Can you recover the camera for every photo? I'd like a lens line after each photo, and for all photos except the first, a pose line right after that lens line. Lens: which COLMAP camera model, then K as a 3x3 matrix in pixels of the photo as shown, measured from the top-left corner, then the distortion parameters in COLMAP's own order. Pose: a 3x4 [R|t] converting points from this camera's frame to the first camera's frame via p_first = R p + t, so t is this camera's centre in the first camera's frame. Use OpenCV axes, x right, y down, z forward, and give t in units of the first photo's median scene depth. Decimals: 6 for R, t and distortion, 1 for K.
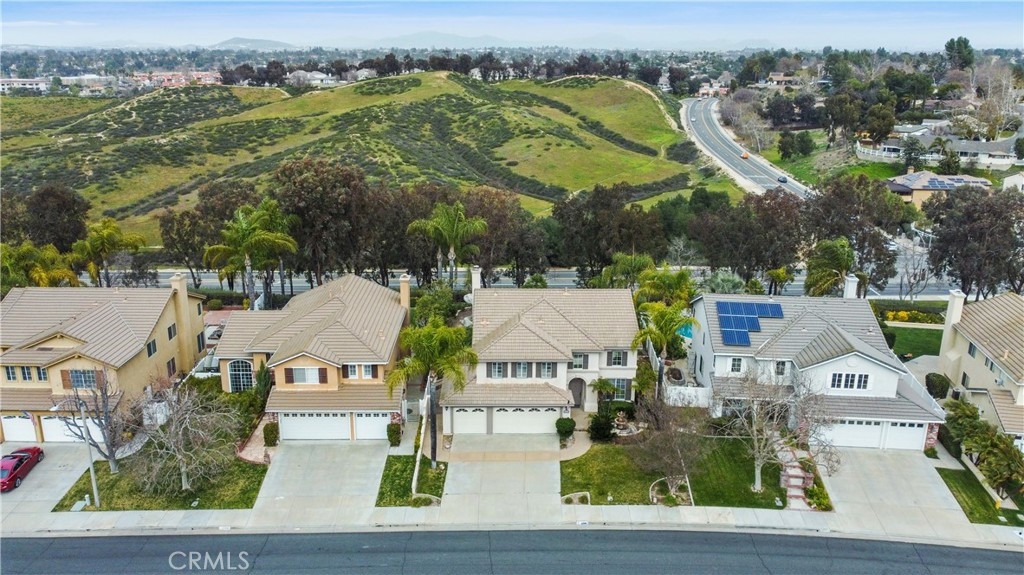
lens RADIAL K [[777.3, 0, 507.6], [0, 777.3, 286.0], [0, 0, 1]] dist [0.013130, -0.012015]
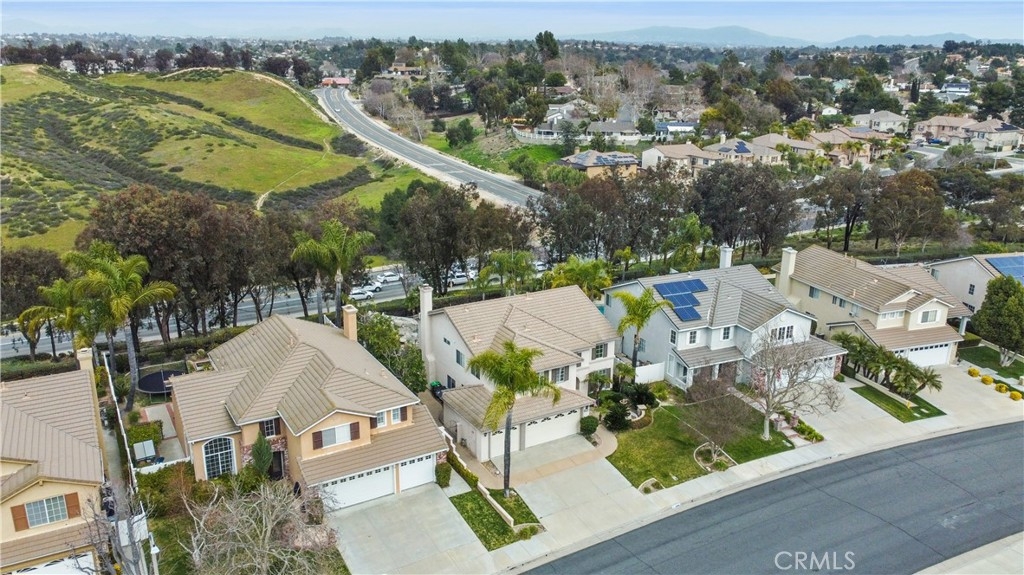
lens RADIAL K [[777.3, 0, 506.8], [0, 777.3, 292.8], [0, 0, 1]] dist [0.013130, -0.012015]
pose [[0.869937, -0.149049, 0.470100, -0.132308], [0.138727, 0.988703, 0.056758, -0.018283], [-0.473249, 0.015840, 0.880786, 0.038280]]
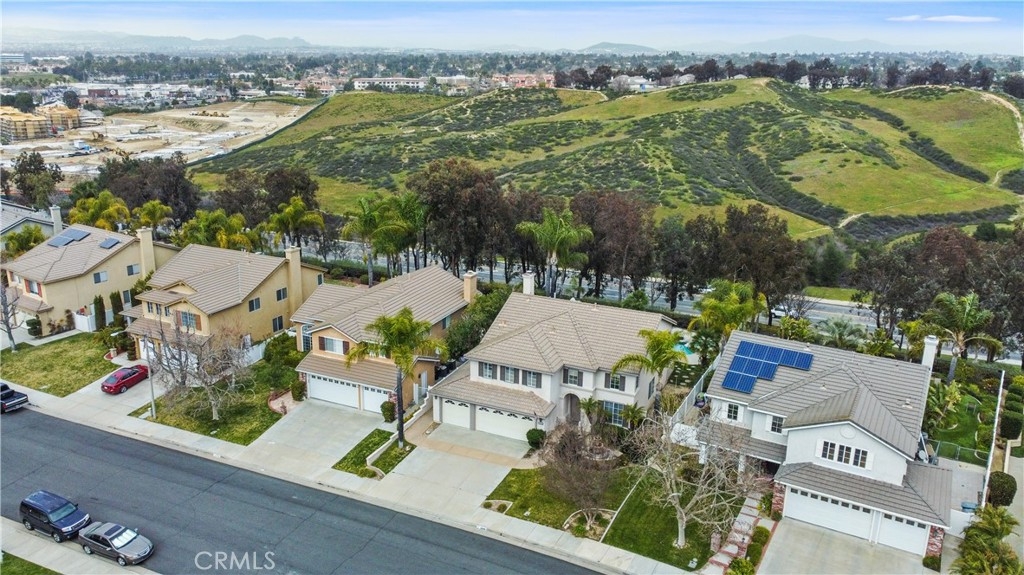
lens RADIAL K [[777.3, 0, 507.6], [0, 777.3, 284.5], [0, 0, 1]] dist [0.013130, -0.012015]
pose [[0.902149, 0.128467, -0.411854, 0.118072], [-0.131262, 0.991112, 0.021626, -0.008779], [0.410971, 0.034551, 0.910993, 0.017803]]
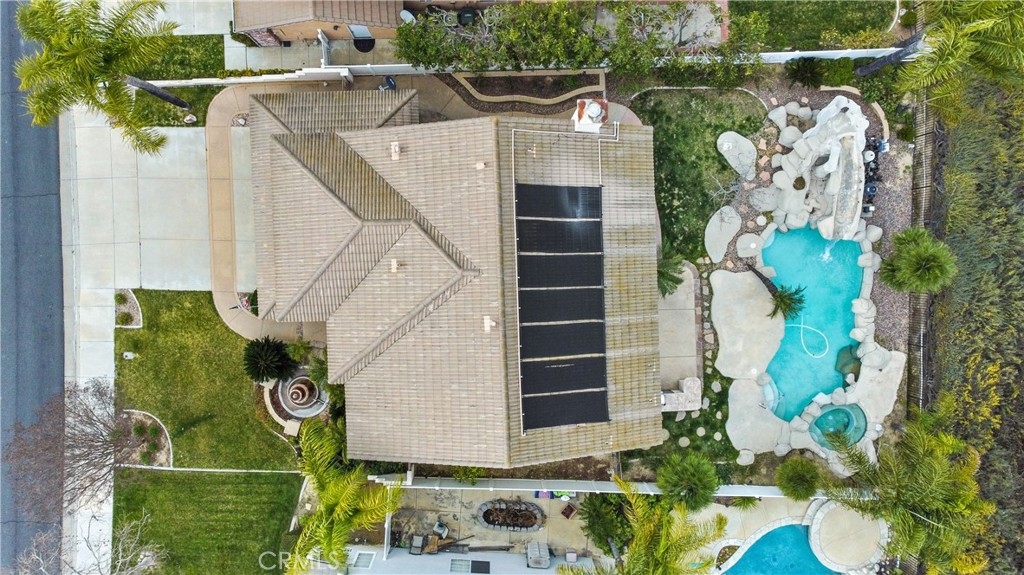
lens RADIAL K [[777.3, 0, 511.2], [0, 777.3, 282.5], [0, 0, 1]] dist [0.013130, -0.012015]
pose [[0.018670, 0.999649, 0.018812, 0.013663], [-0.283390, -0.012753, 0.958920, -0.131294], [0.958823, -0.023234, 0.283052, 0.279457]]
